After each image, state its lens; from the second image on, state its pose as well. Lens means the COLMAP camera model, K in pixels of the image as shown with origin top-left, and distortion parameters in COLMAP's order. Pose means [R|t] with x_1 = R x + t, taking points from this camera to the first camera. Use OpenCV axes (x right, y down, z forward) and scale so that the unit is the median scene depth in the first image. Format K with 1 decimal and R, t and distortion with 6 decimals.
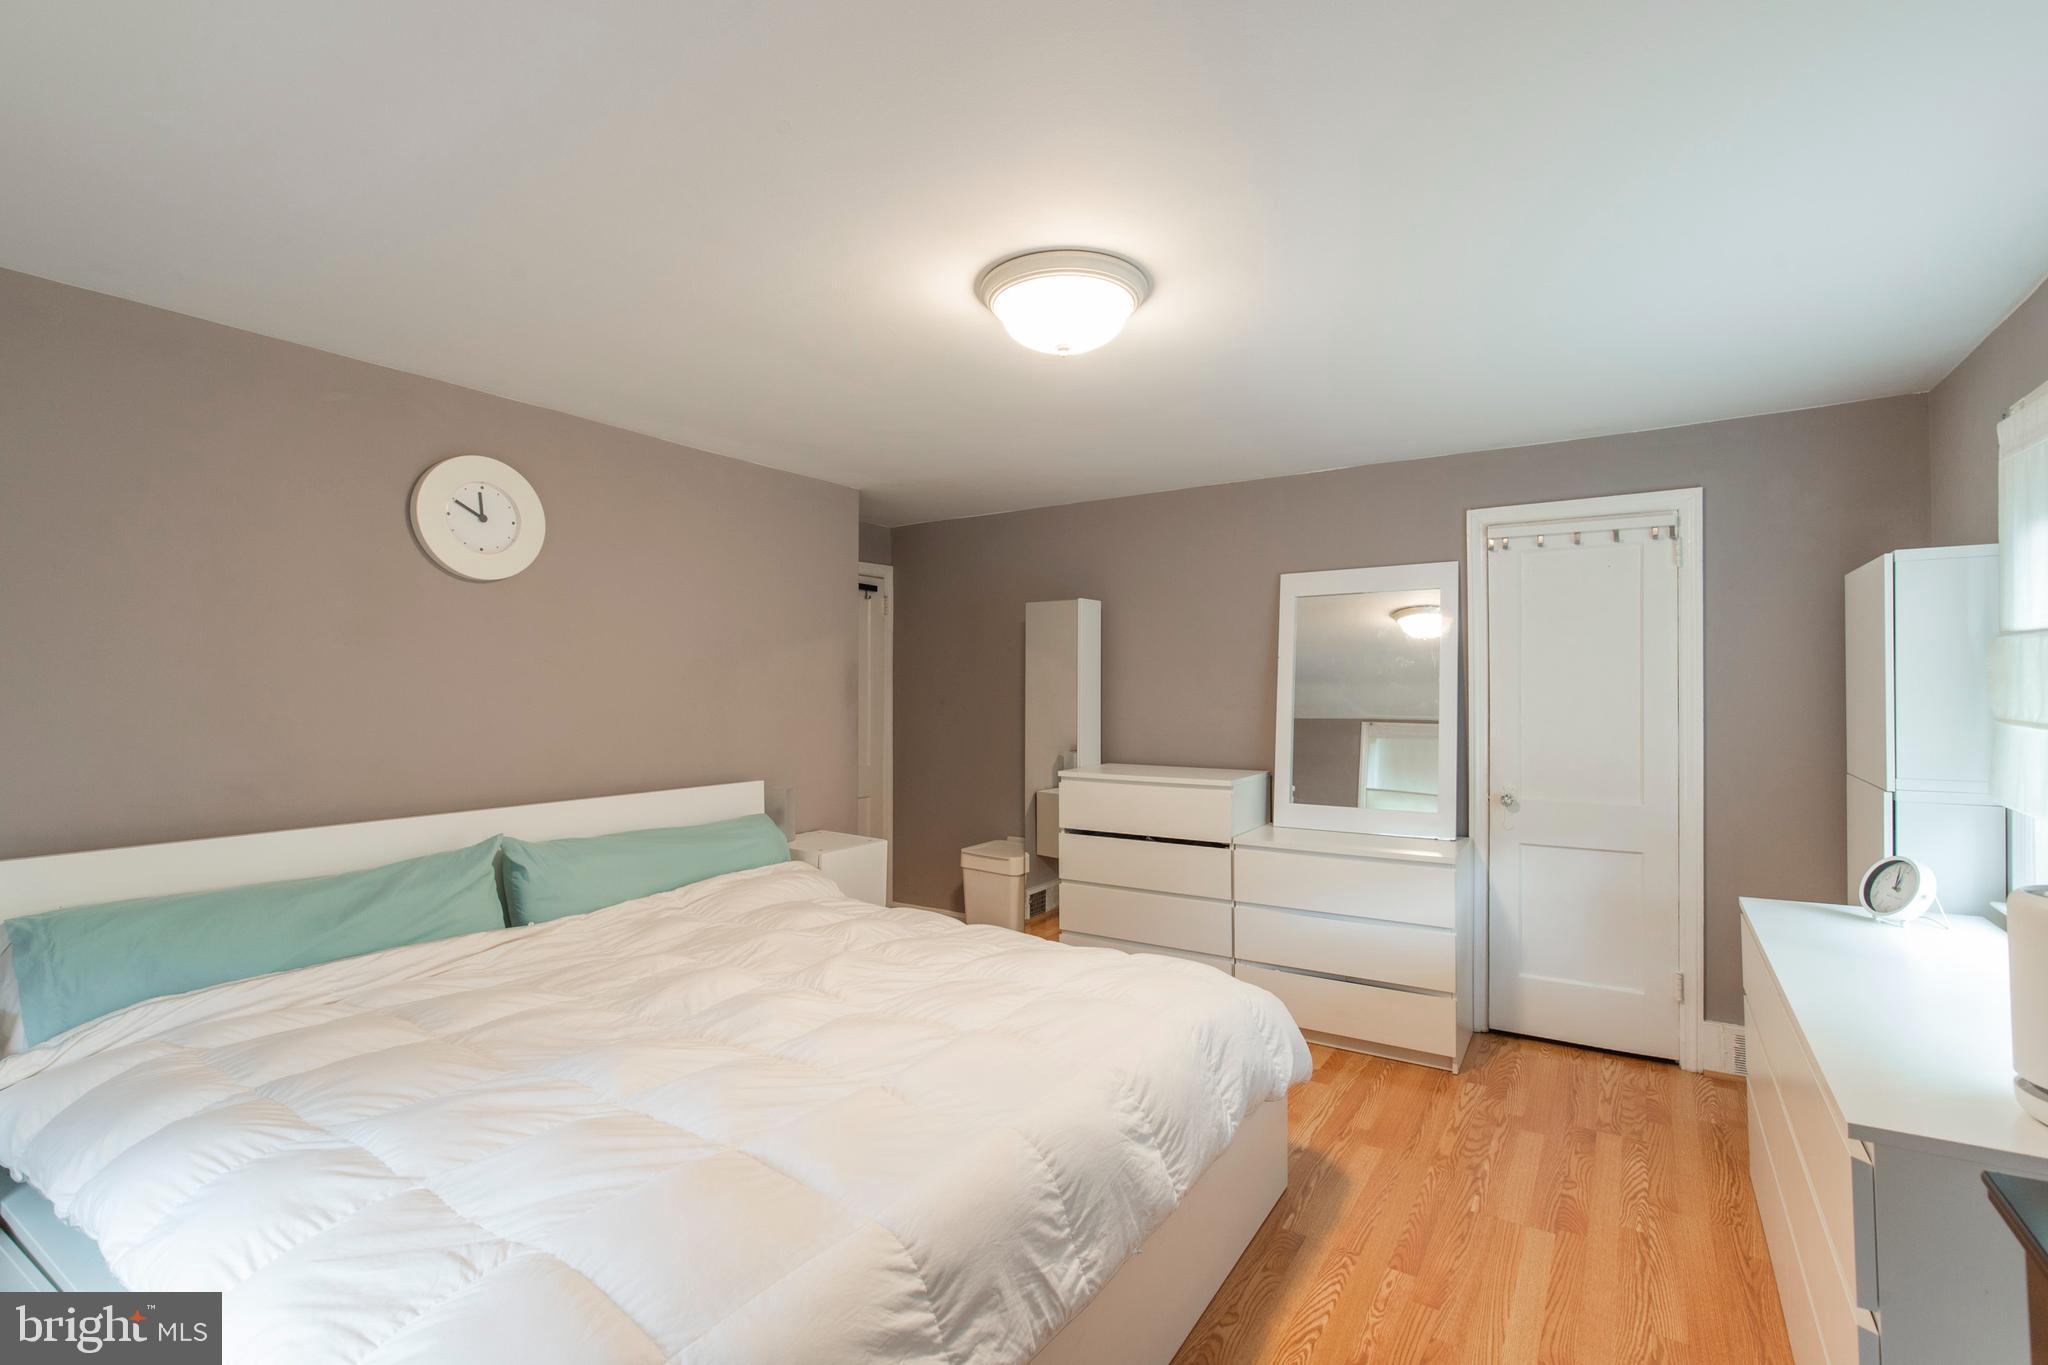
lens RADIAL K [[933.8, 0, 1017.9], [0, 933.8, 690.8], [0, 0, 1]] dist [-0.000181, -0.000355]
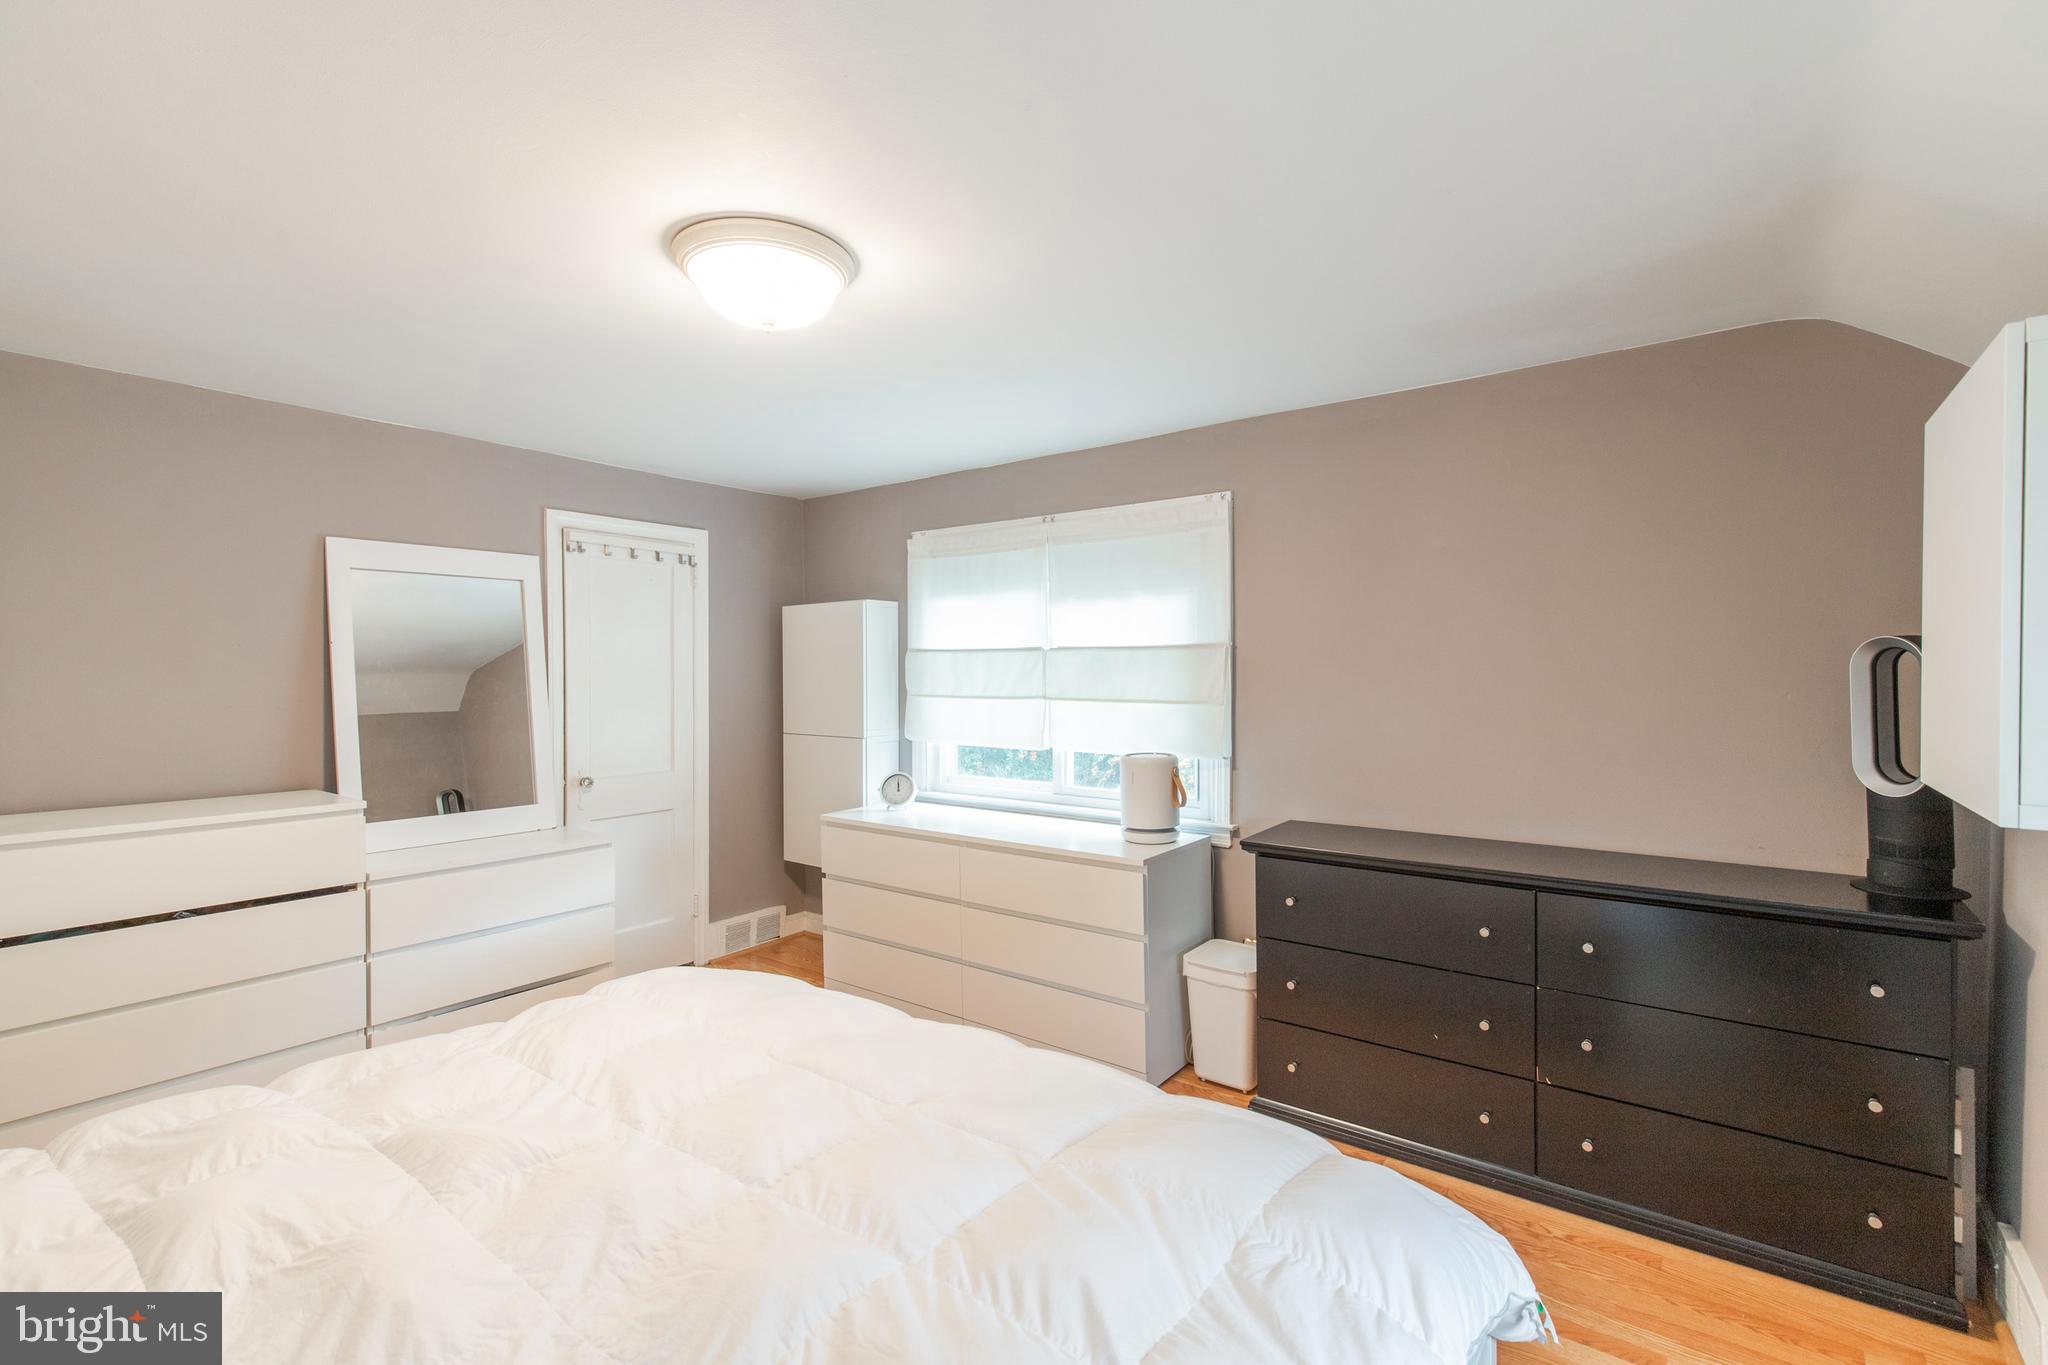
lens RADIAL K [[937.1, 0, 1043.7], [0, 937.1, 679.6], [0, 0, 1]] dist [0.004630, -0.000723]
pose [[0.038006, -0.006049, 0.999259, -0.672668], [0.005021, 0.999970, 0.005863, -0.008008], [-0.999265, 0.004794, 0.038036, 0.509507]]
